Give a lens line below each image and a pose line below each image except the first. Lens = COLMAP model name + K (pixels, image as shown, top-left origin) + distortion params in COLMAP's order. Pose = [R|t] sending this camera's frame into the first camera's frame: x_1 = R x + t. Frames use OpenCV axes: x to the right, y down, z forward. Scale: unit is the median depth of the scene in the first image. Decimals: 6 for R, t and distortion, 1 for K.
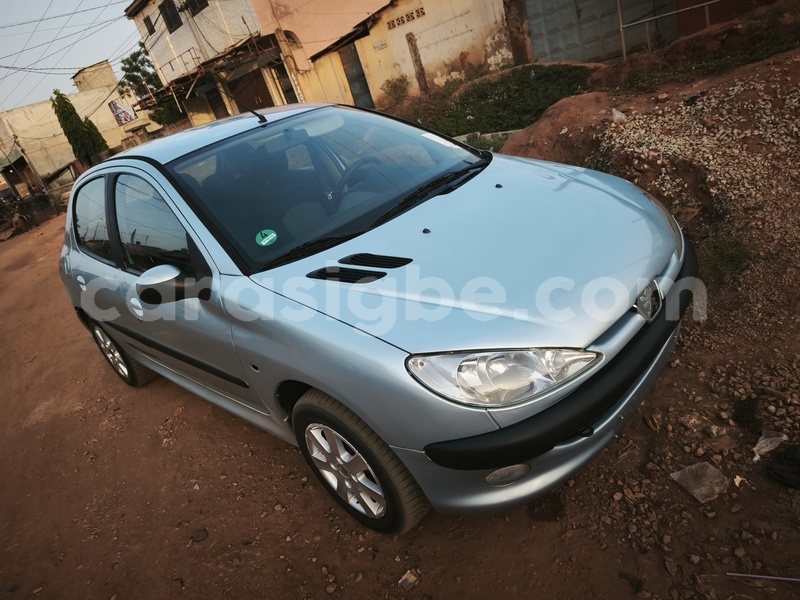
lens RADIAL K [[537.5, 0, 398.5], [0, 537.5, 297.5], [0, 0, 1]] dist [0.016933, -0.005989]
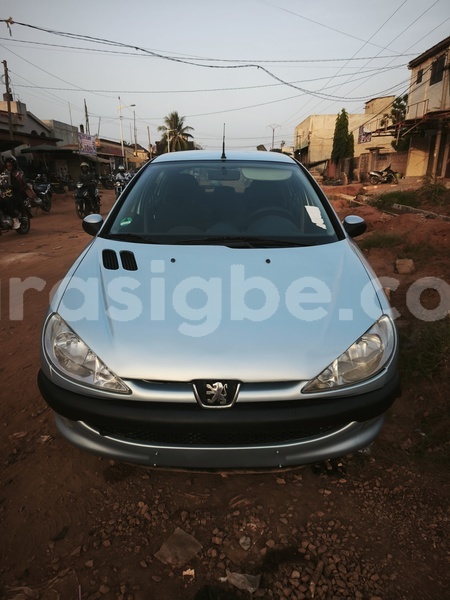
lens RADIAL K [[403.2, 0, 224.1], [0, 403.2, 302.1], [0, 0, 1]] dist [0.016933, -0.005989]
pose [[0.646029, 0.497828, -0.578630, 0.753725], [-0.469011, 0.856961, 0.213650, -0.300800], [0.602225, 0.133360, 0.787109, 0.266716]]
